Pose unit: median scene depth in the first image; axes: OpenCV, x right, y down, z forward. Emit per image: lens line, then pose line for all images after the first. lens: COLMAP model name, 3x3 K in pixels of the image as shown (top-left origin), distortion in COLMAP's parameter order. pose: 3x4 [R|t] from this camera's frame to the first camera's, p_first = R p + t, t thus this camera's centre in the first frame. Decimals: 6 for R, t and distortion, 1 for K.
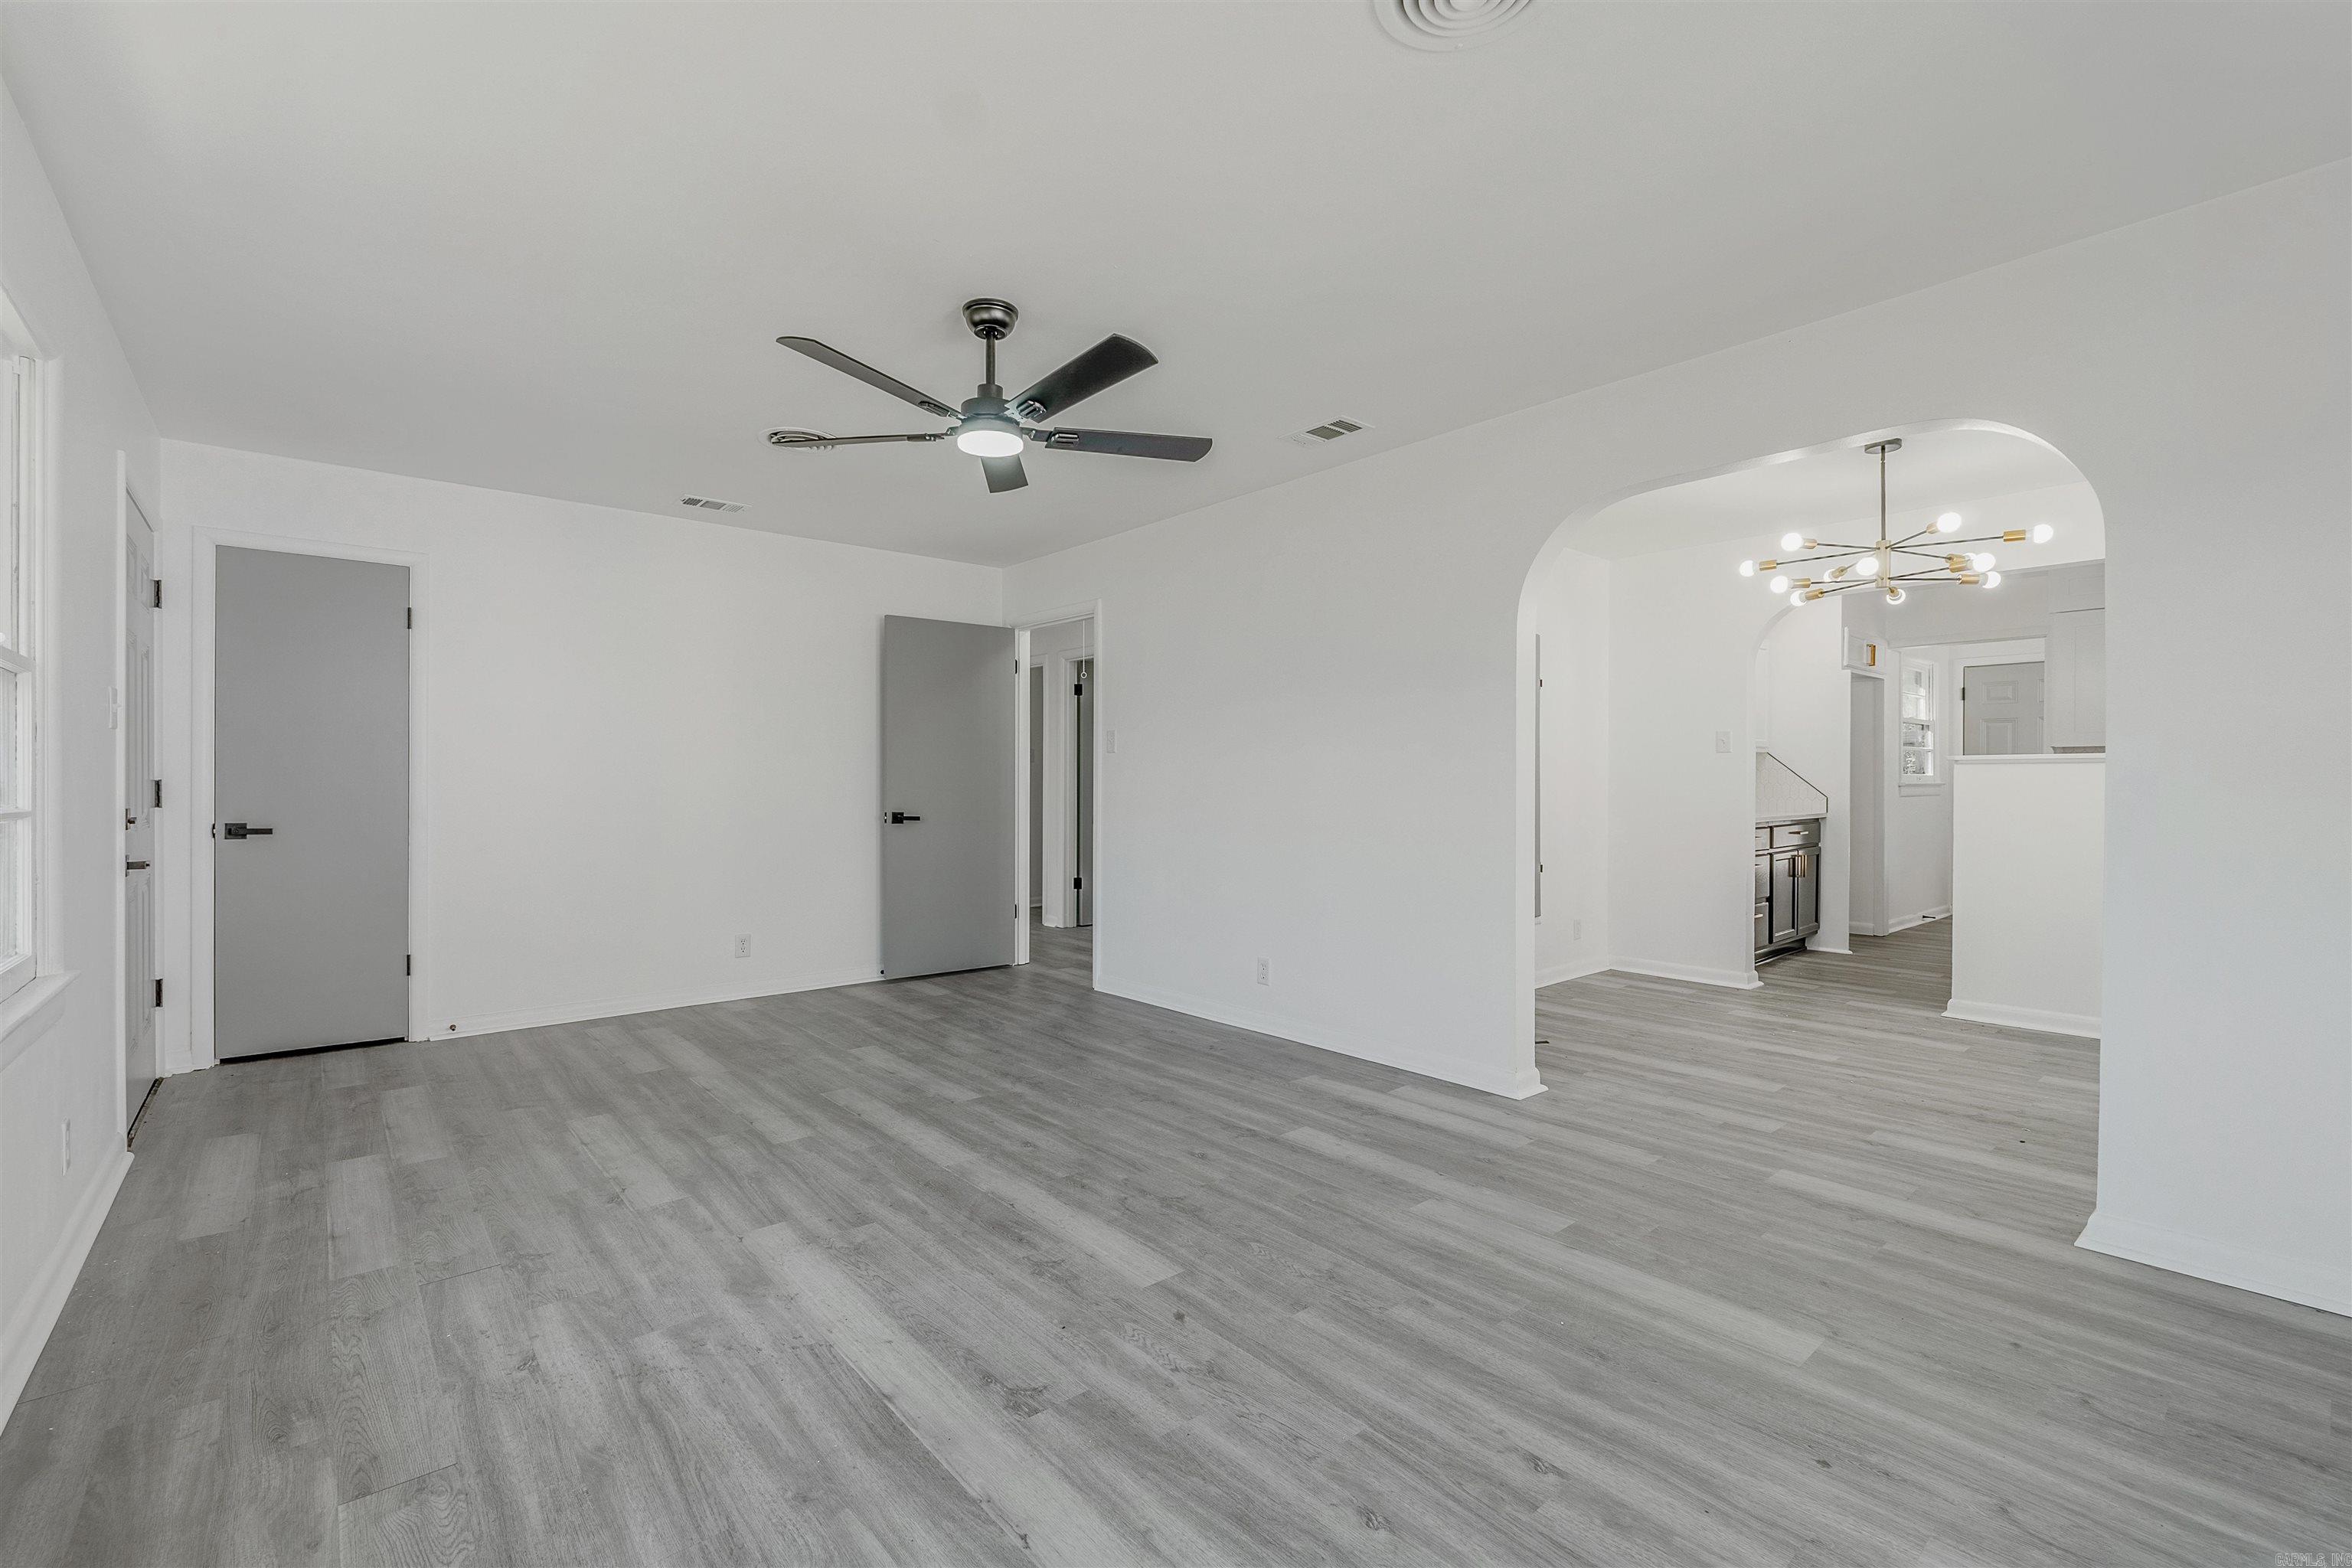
lens RADIAL K [[989.7, 0, 1176.0], [0, 989.7, 784.0], [0, 0, 1]] dist [-0.013537, 0.000067]
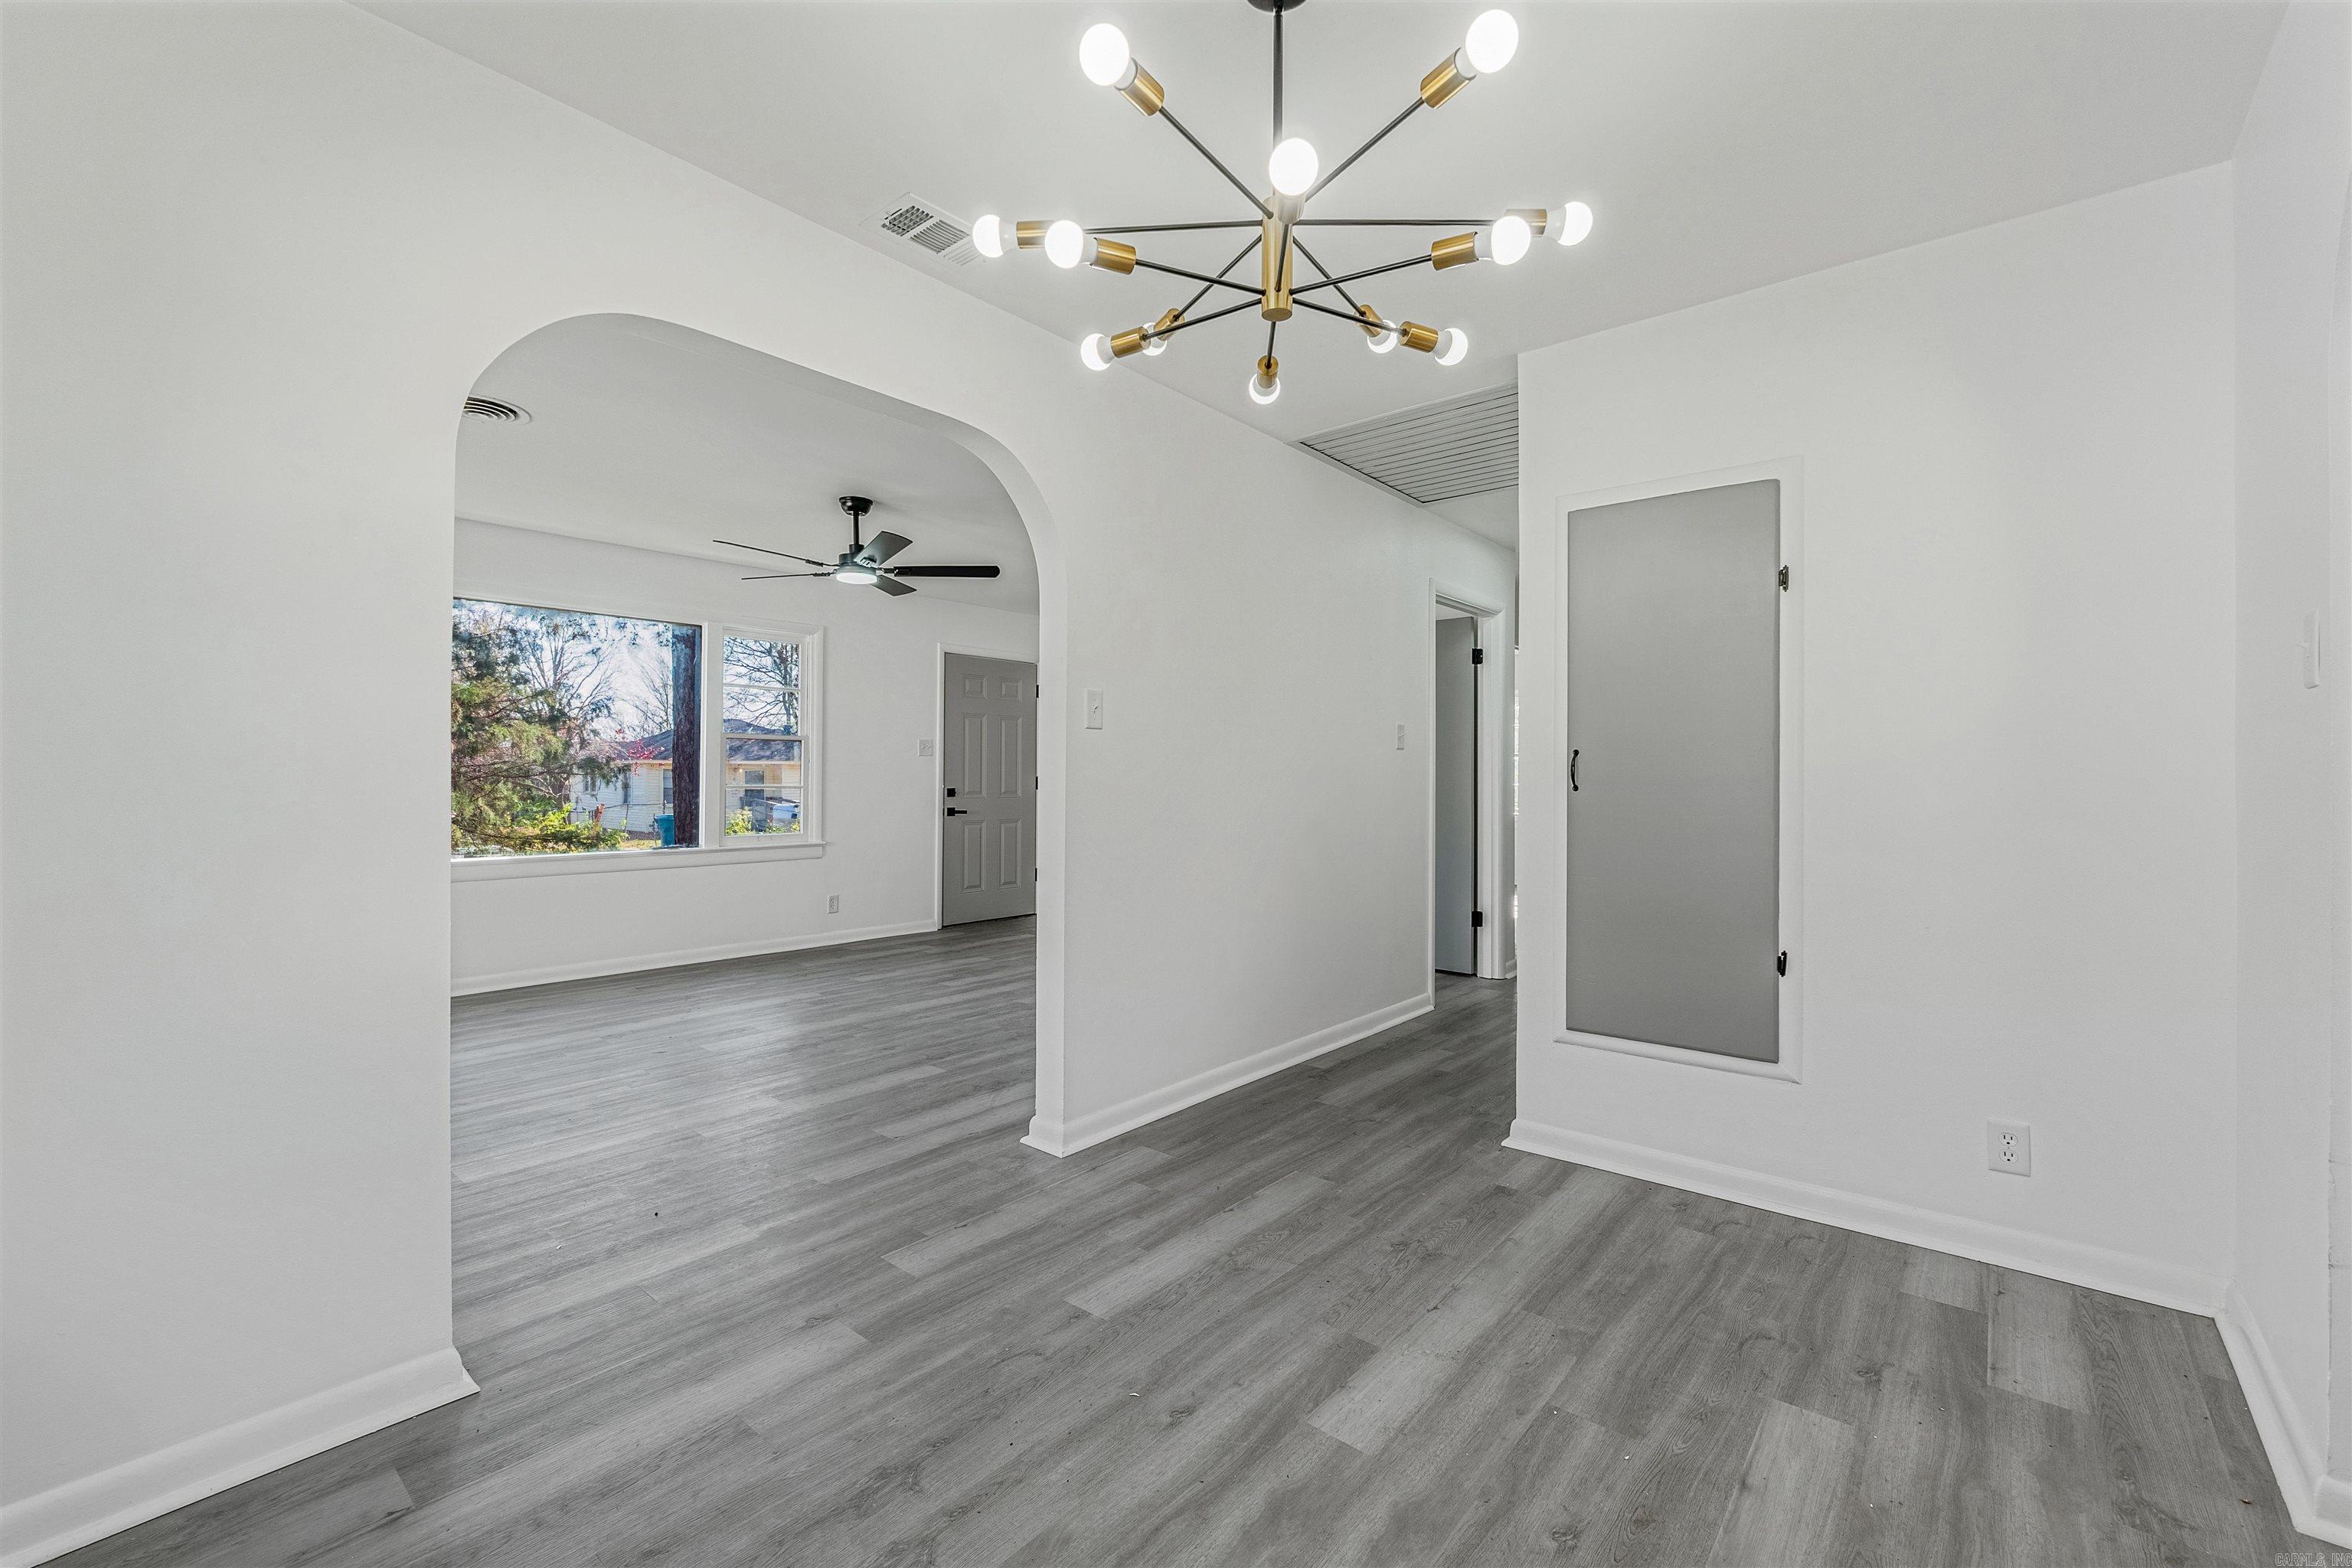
lens RADIAL K [[1008.2, 0, 1176.0], [0, 1008.2, 784.0], [0, 0, 1]] dist [-0.001582, -0.000161]
pose [[0.163277, 0.003846, -0.986573, 1.526158], [-0.006785, 0.999973, 0.002775, 0.003078], [0.986557, 0.006241, 0.163299, 1.212319]]
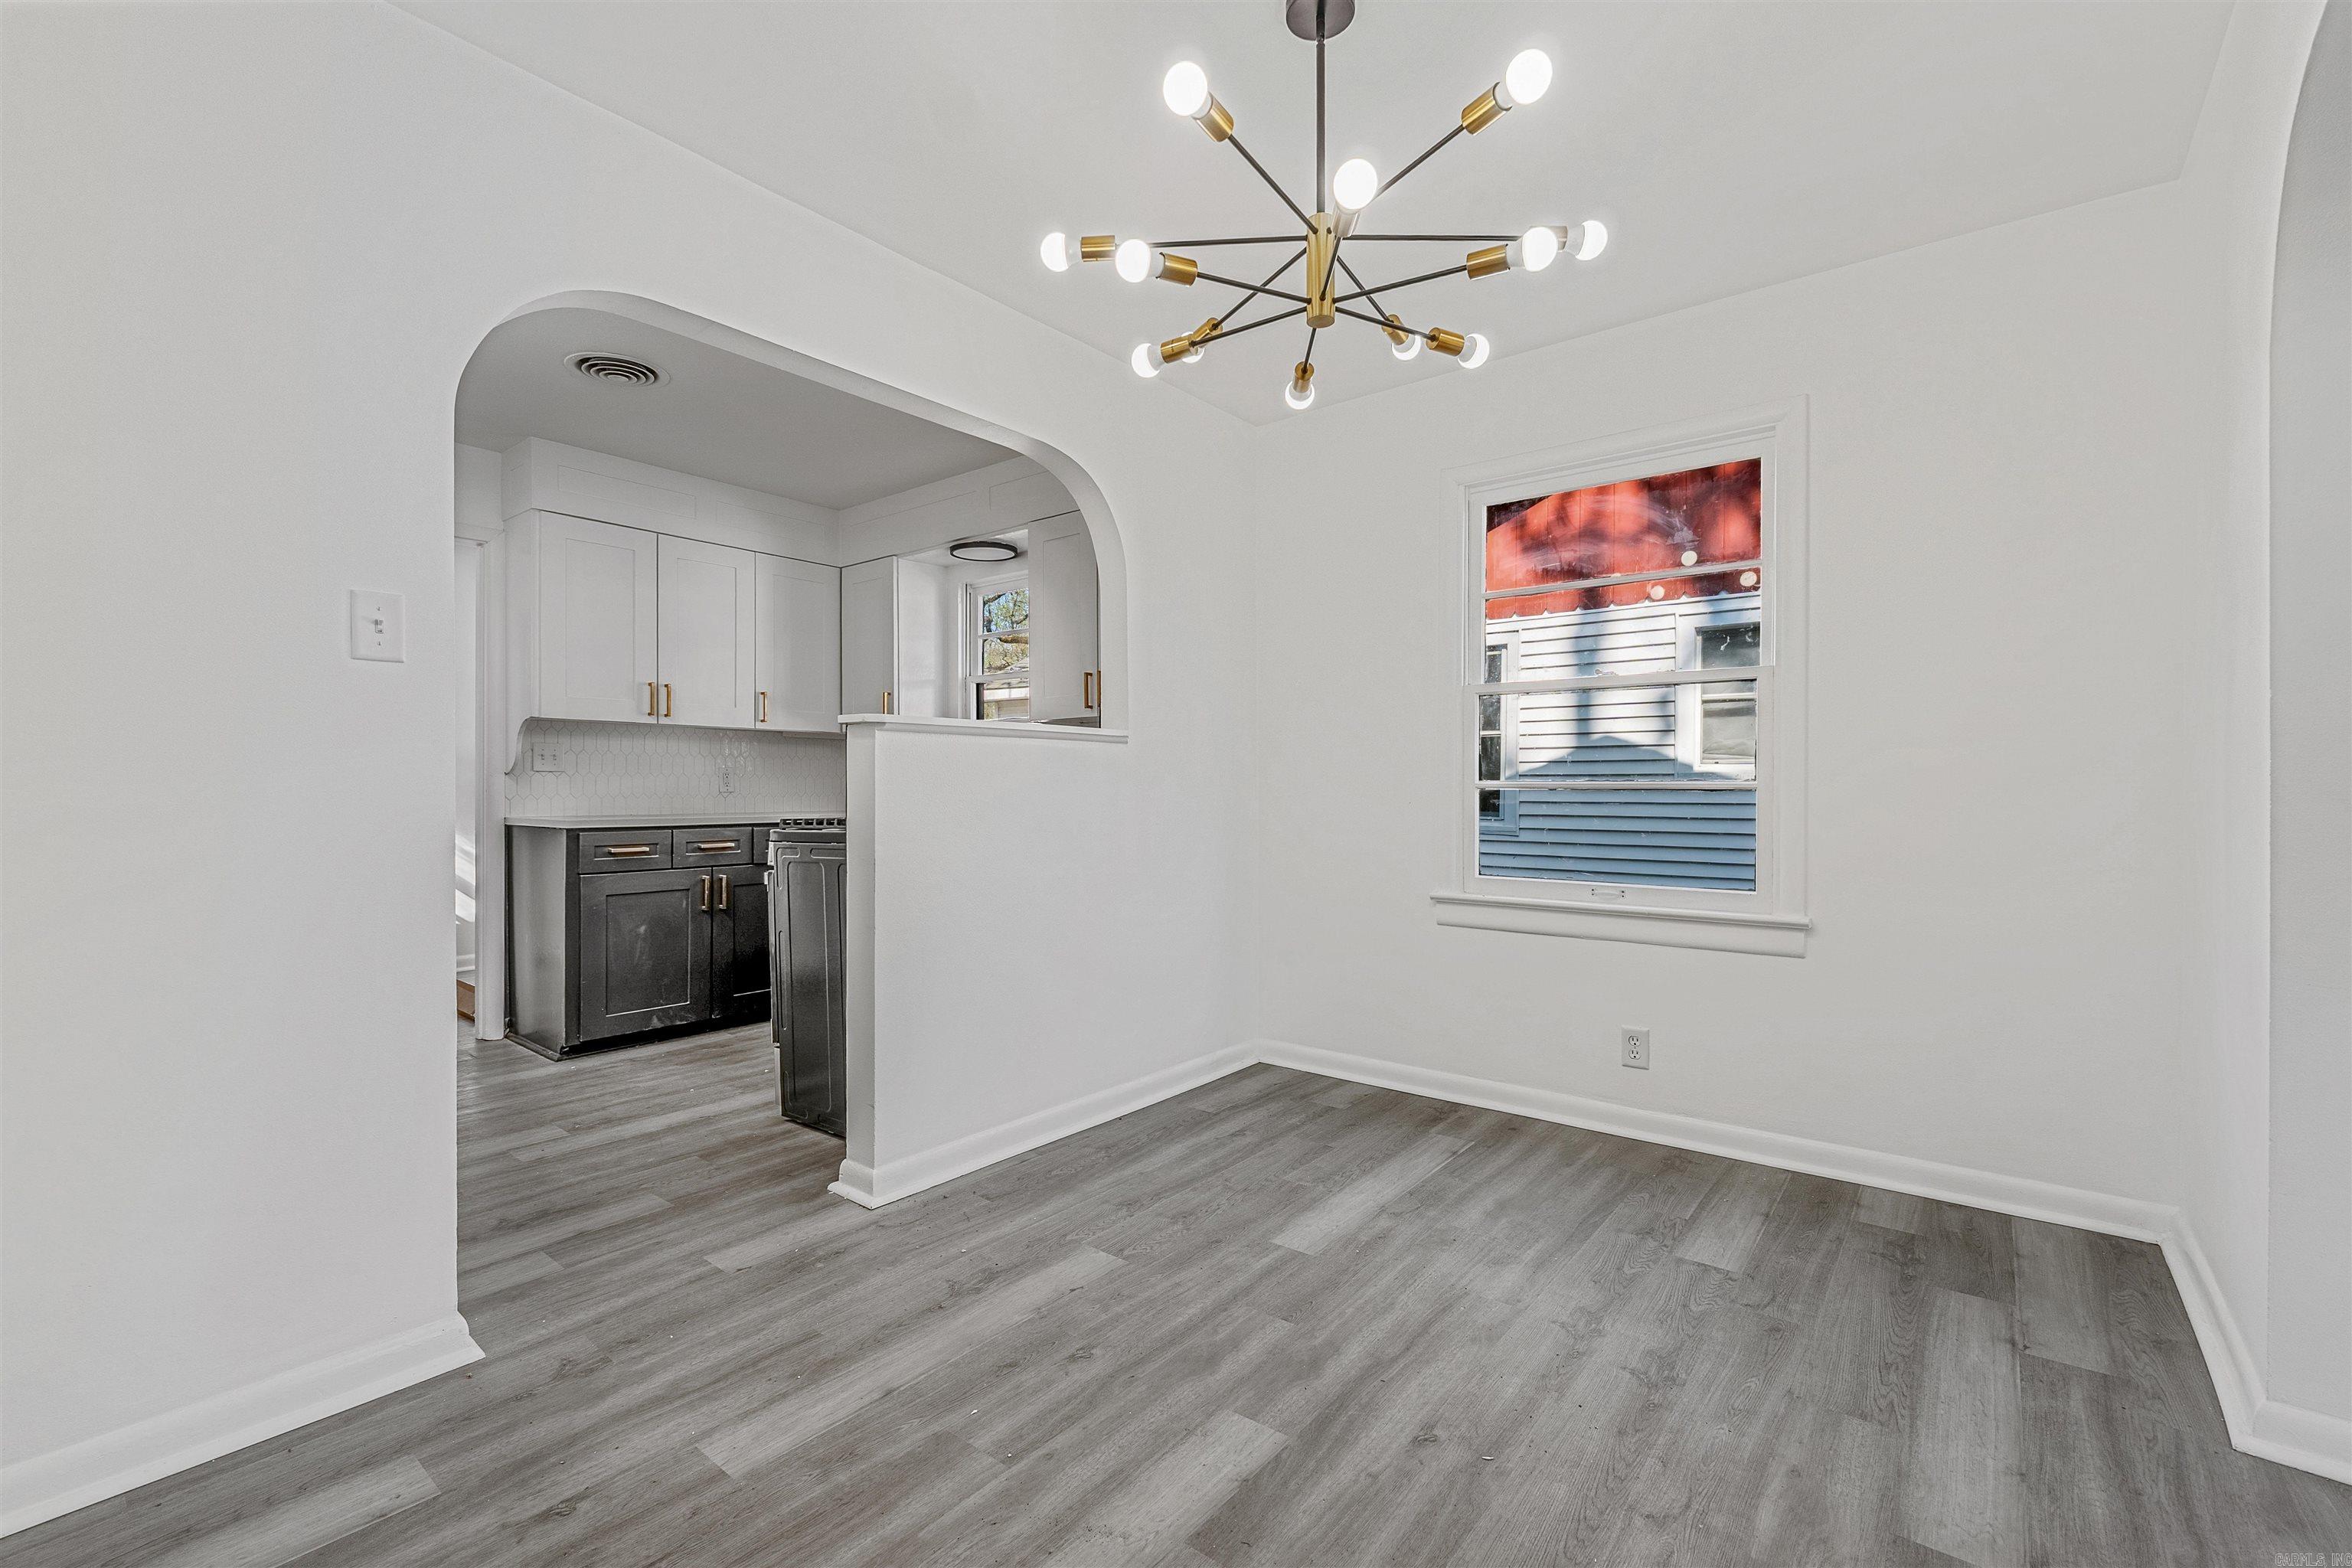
lens RADIAL K [[1008.2, 0, 1176.0], [0, 1008.2, 784.0], [0, 0, 1]] dist [-0.001582, -0.000161]
pose [[-0.182641, -0.004490, 0.983169, 0.385113], [0.002762, 0.999983, 0.005079, 0.020138], [-0.983176, 0.003643, -0.182625, 1.559811]]
